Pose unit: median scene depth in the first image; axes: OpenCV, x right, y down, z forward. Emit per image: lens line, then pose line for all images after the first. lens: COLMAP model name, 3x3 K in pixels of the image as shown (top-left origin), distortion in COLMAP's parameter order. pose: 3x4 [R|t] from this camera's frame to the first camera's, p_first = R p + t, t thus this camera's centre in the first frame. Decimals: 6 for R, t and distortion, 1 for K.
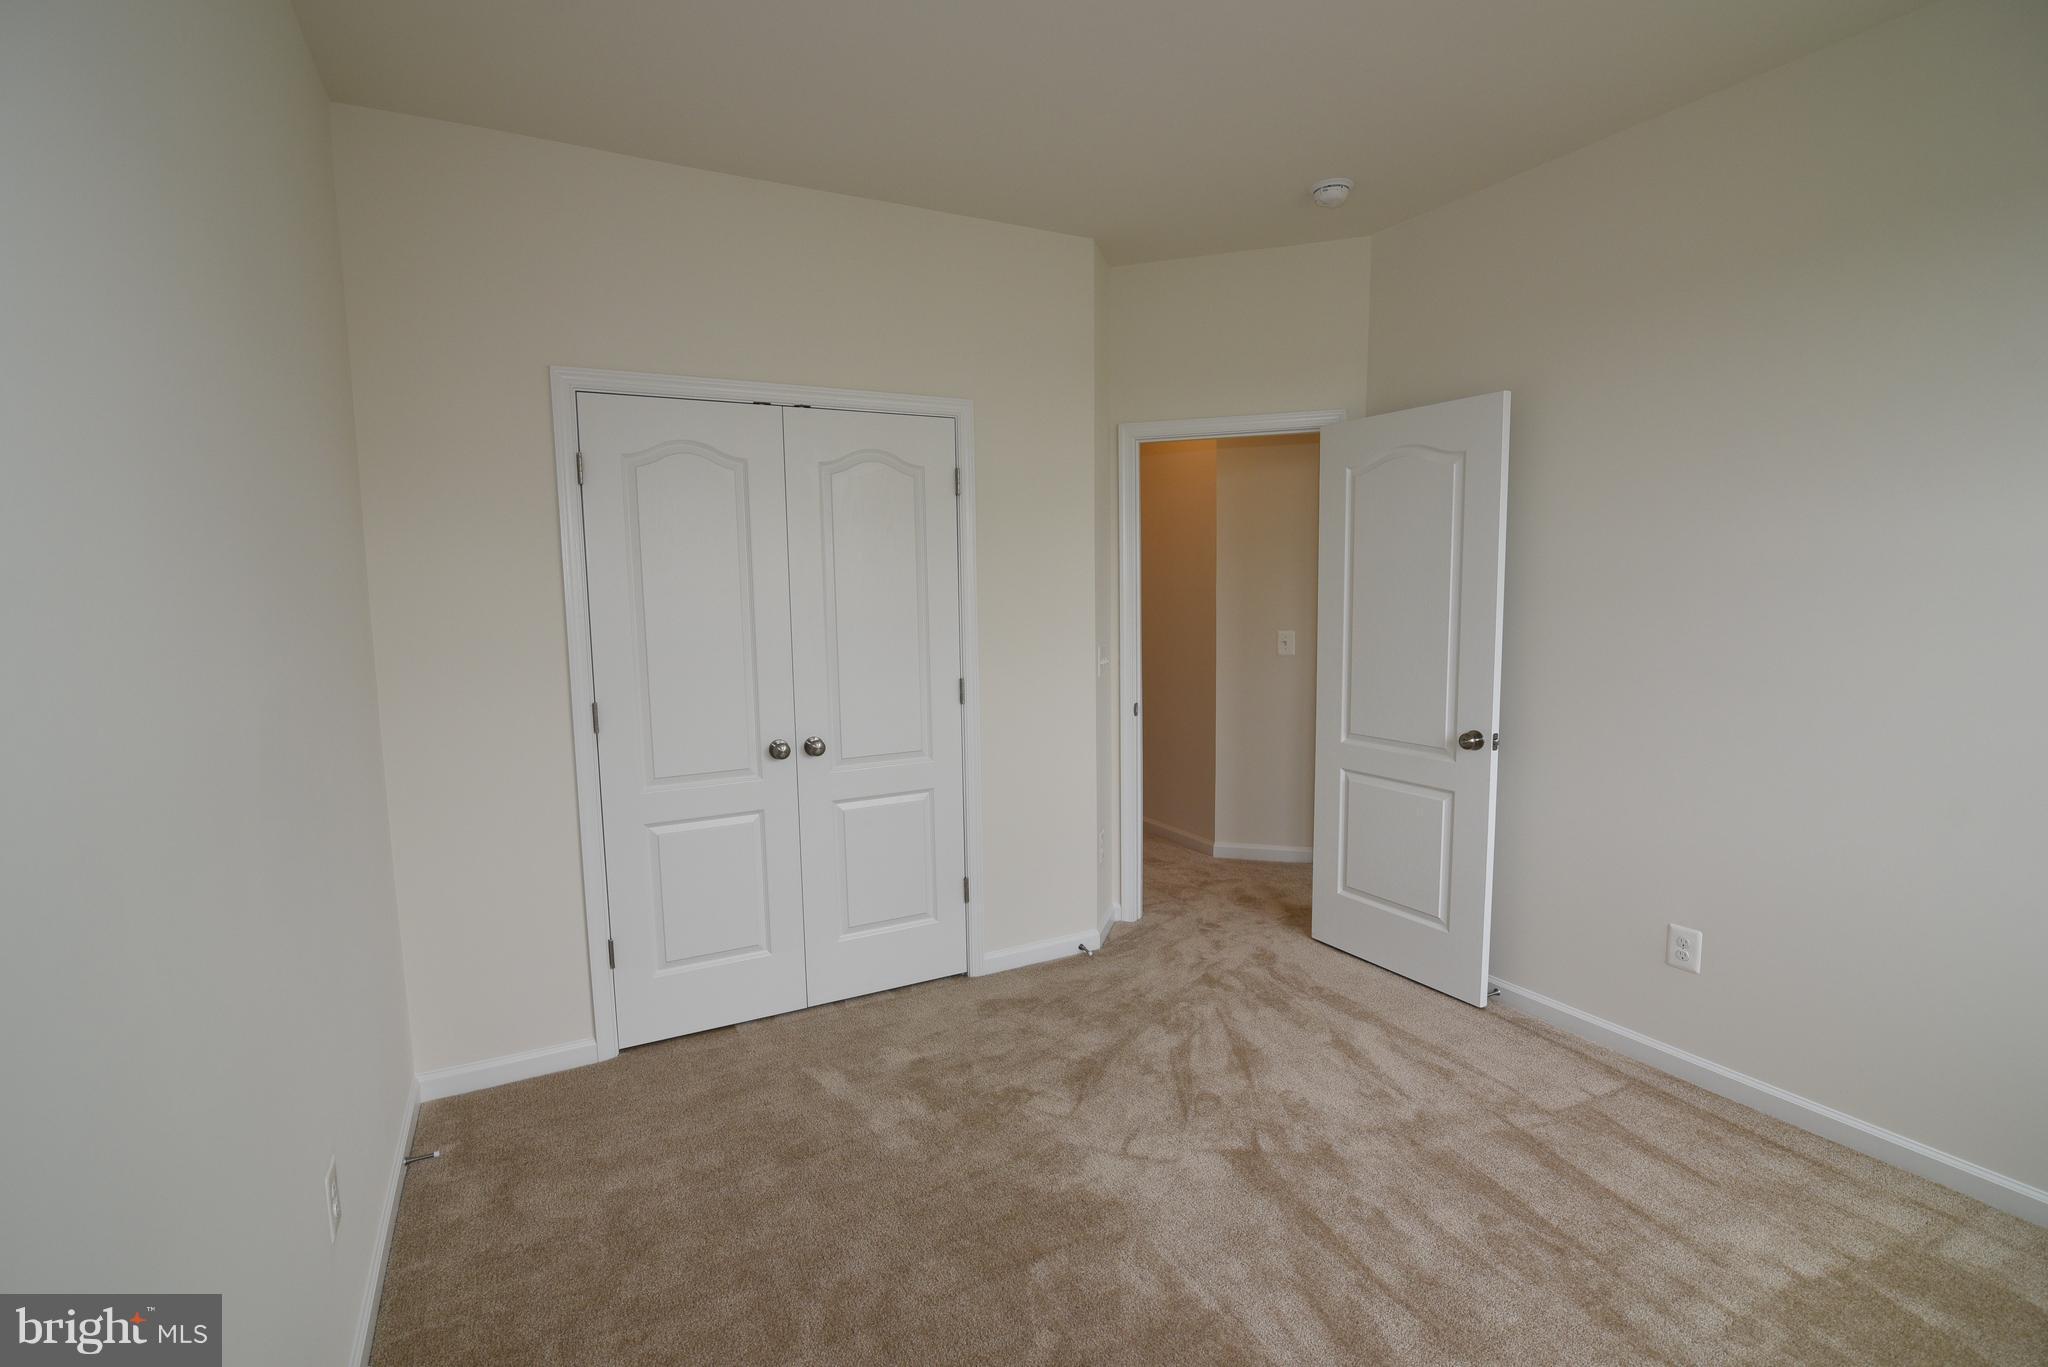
lens RADIAL K [[939.0, 0, 1018.5], [0, 939.0, 676.4], [0, 0, 1]] dist [-0.019324, 0.000991]
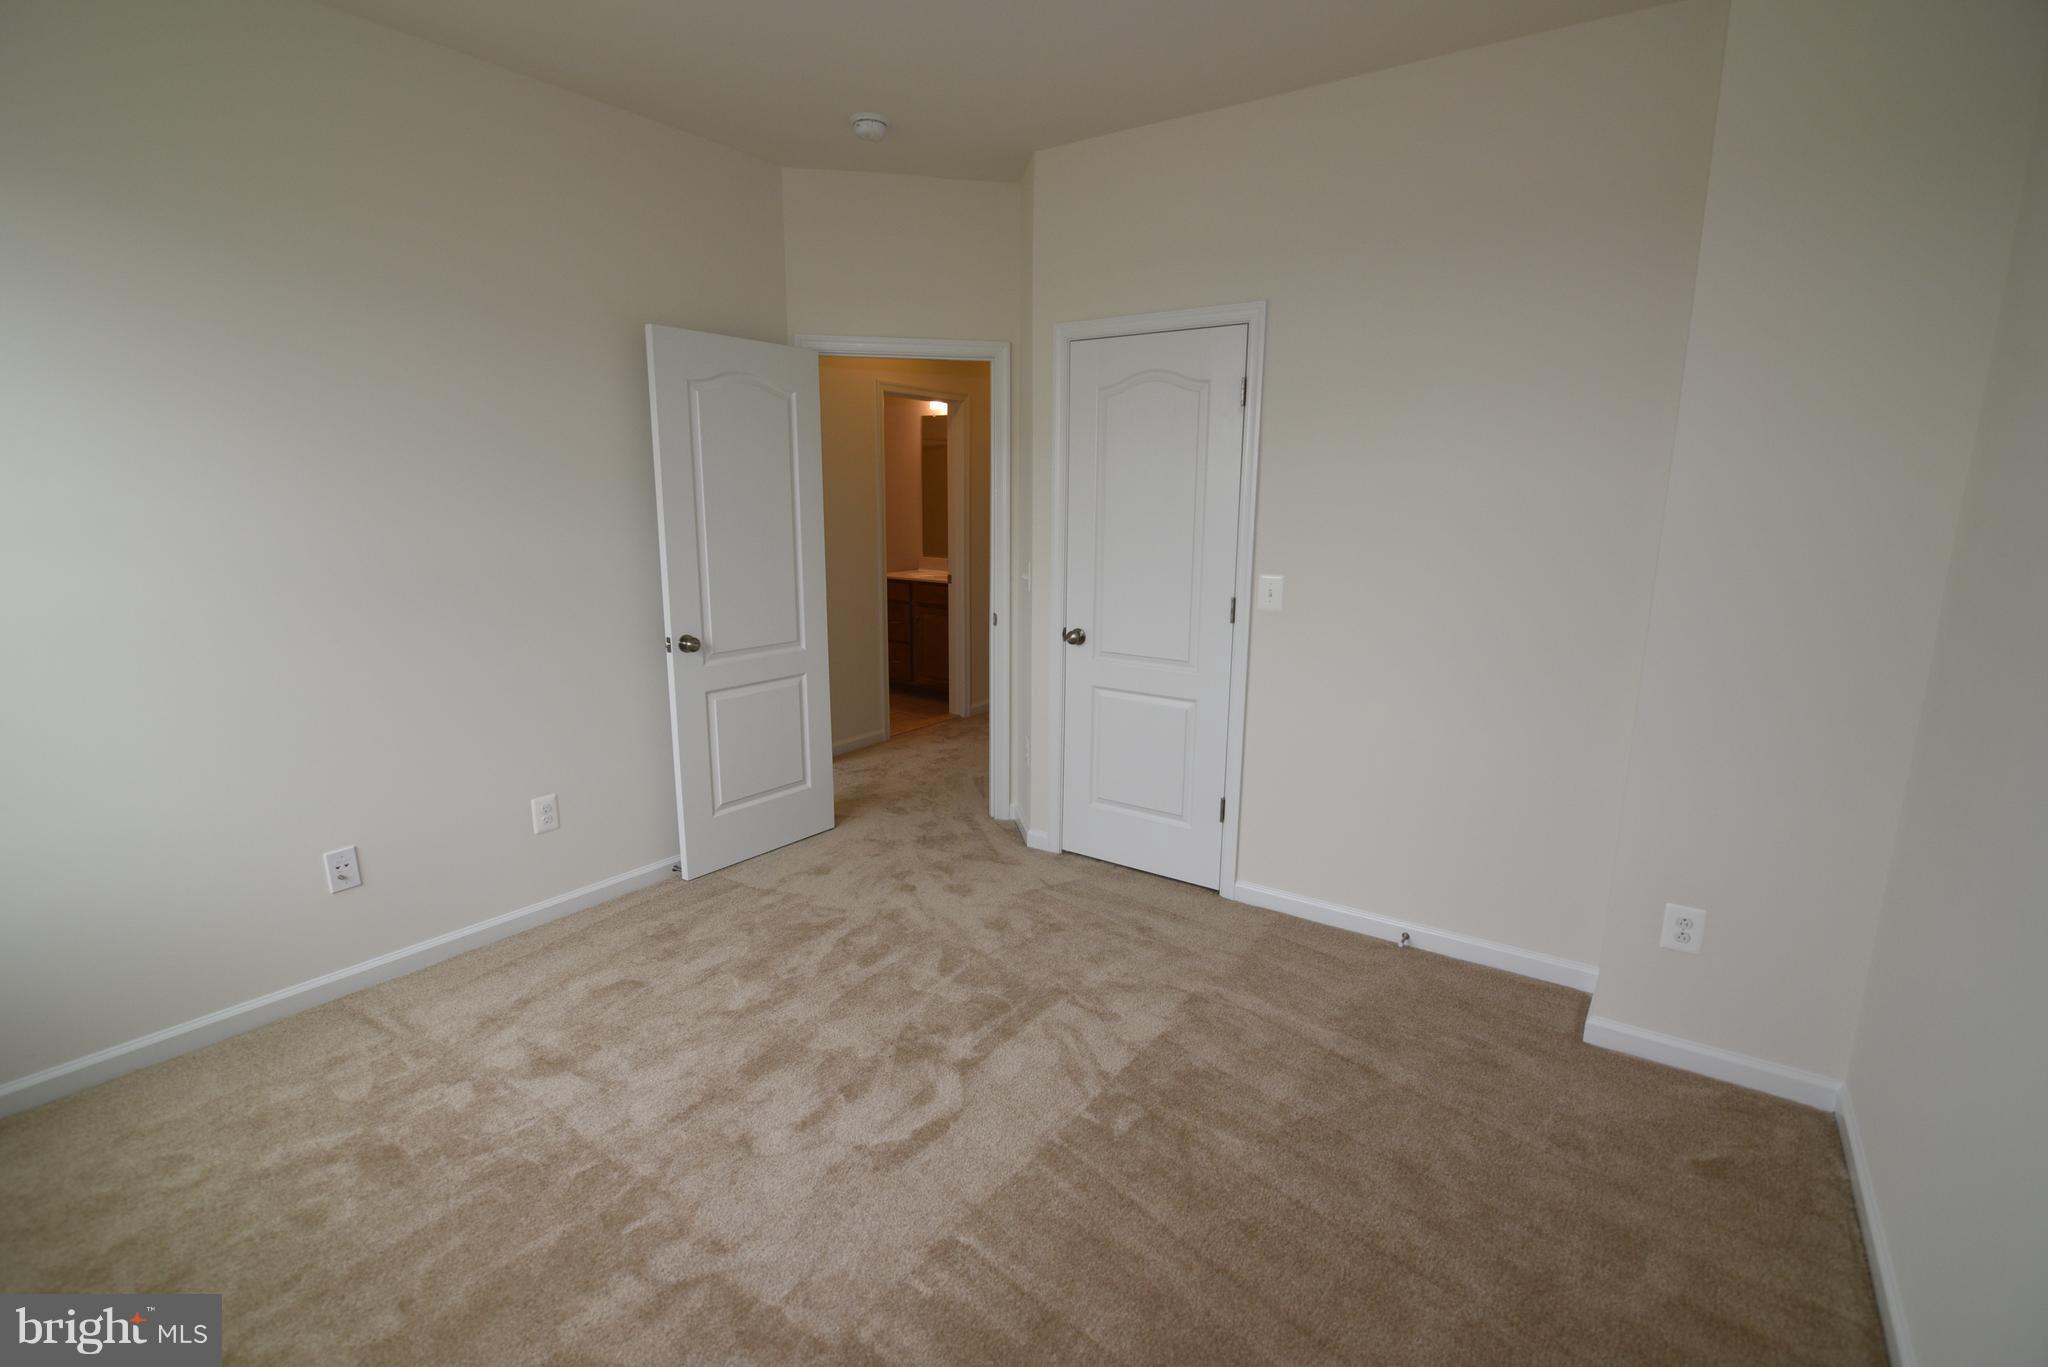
lens RADIAL K [[939.0, 0, 1018.5], [0, 939.0, 676.4], [0, 0, 1]] dist [-0.019324, 0.000991]
pose [[0.453748, 0.186184, -0.871463, 0.718319], [-0.104718, 0.982295, 0.155339, -0.045758], [0.884956, 0.020773, 0.465211, 0.355070]]
